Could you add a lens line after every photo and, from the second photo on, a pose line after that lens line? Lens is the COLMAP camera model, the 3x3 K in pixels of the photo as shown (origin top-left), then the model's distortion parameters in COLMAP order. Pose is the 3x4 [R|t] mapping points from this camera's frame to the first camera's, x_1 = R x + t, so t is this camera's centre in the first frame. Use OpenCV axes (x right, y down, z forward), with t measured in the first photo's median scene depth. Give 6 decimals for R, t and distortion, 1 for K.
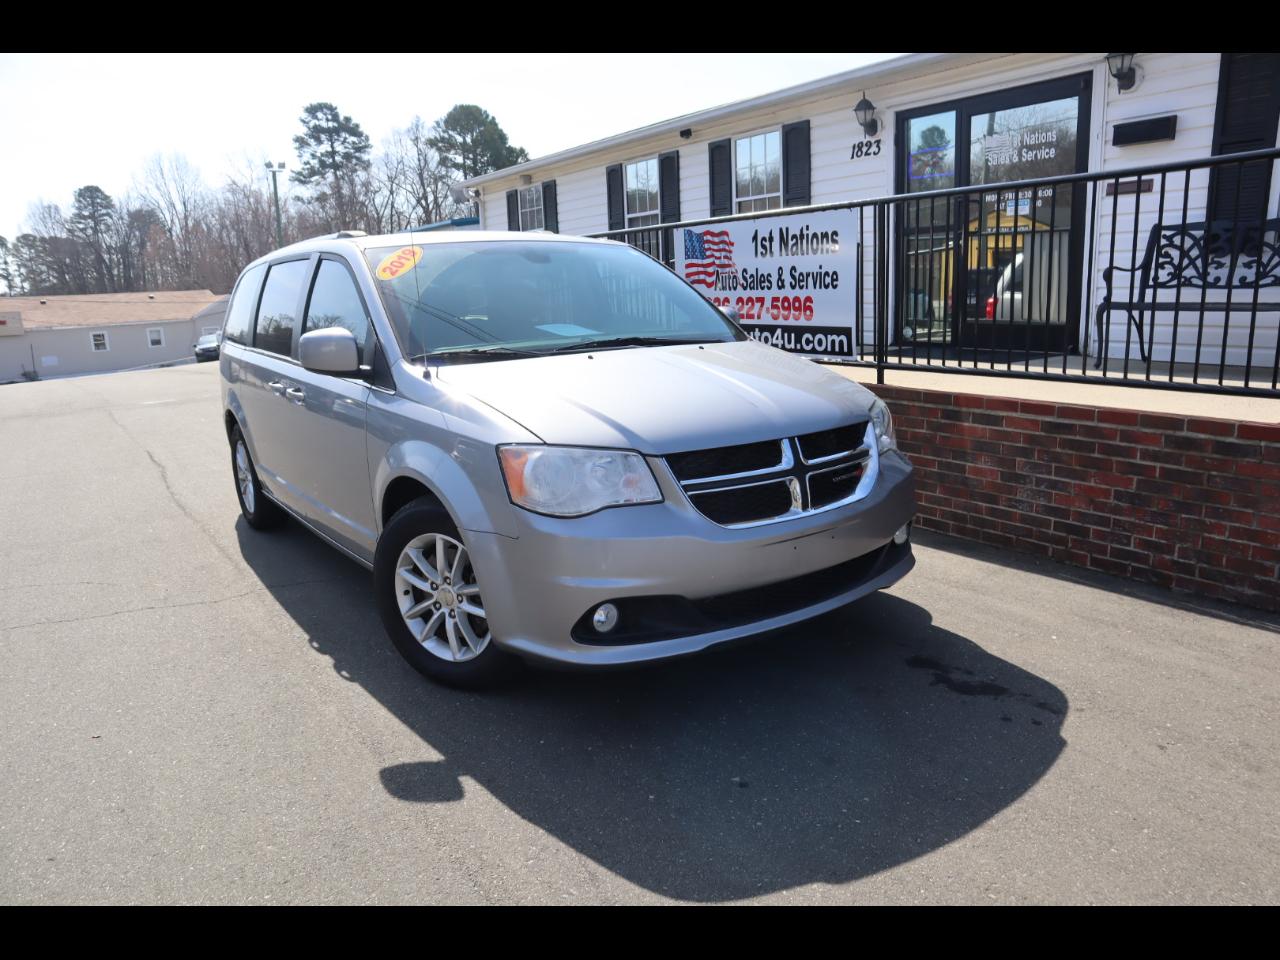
lens RADIAL K [[900.3, 0, 640.8], [0, 900.3, 481.0], [0, 0, 1]] dist [-0.157874, 0.094000]
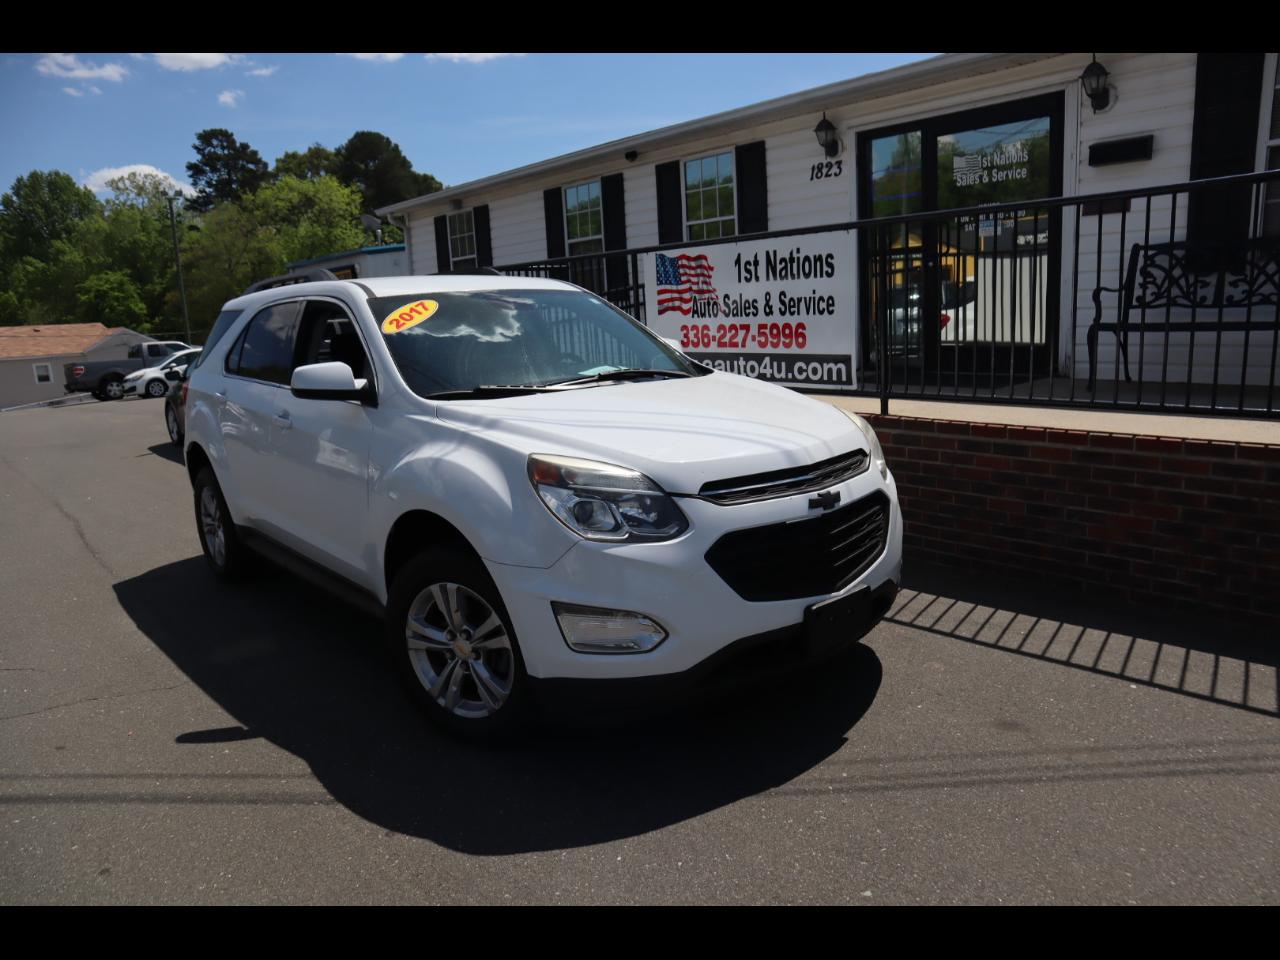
lens RADIAL K [[895.5, 0, 643.9], [0, 895.5, 474.4], [0, 0, 1]] dist [-0.143153, 0.081846]
pose [[0.993985, -0.030433, 0.105201, -0.078832], [0.034056, 0.998881, -0.032821, -0.020312], [-0.104085, 0.036206, 0.993909, 0.080691]]
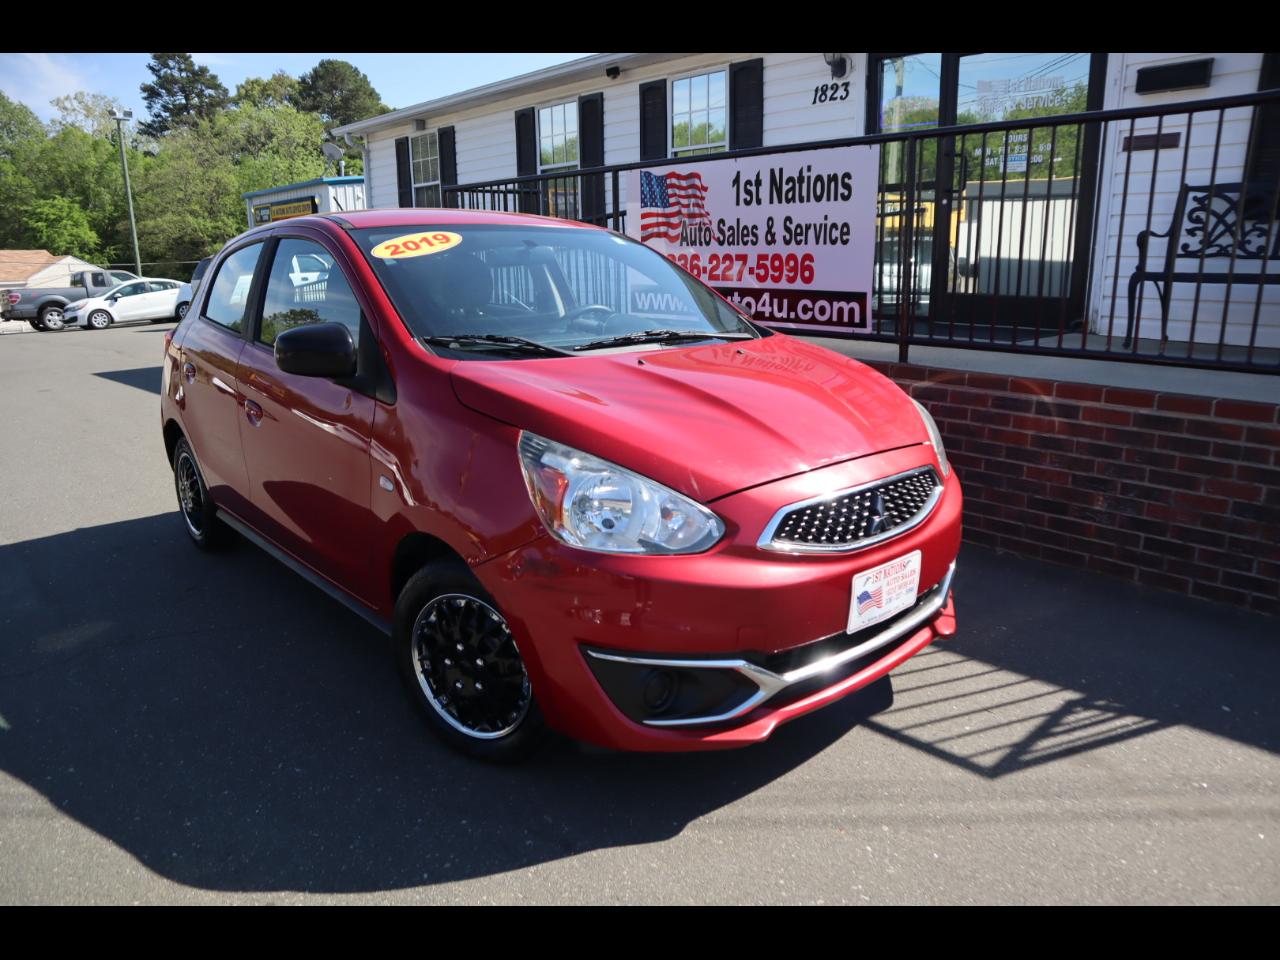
lens RADIAL K [[896.1, 0, 644.1], [0, 896.1, 486.6], [0, 0, 1]] dist [-0.142772, 0.088525]
pose [[0.989629, -0.006544, 0.143499, -0.074985], [0.001472, 0.999371, 0.035423, -0.022561], [-0.143640, -0.034845, 0.989016, 0.206463]]
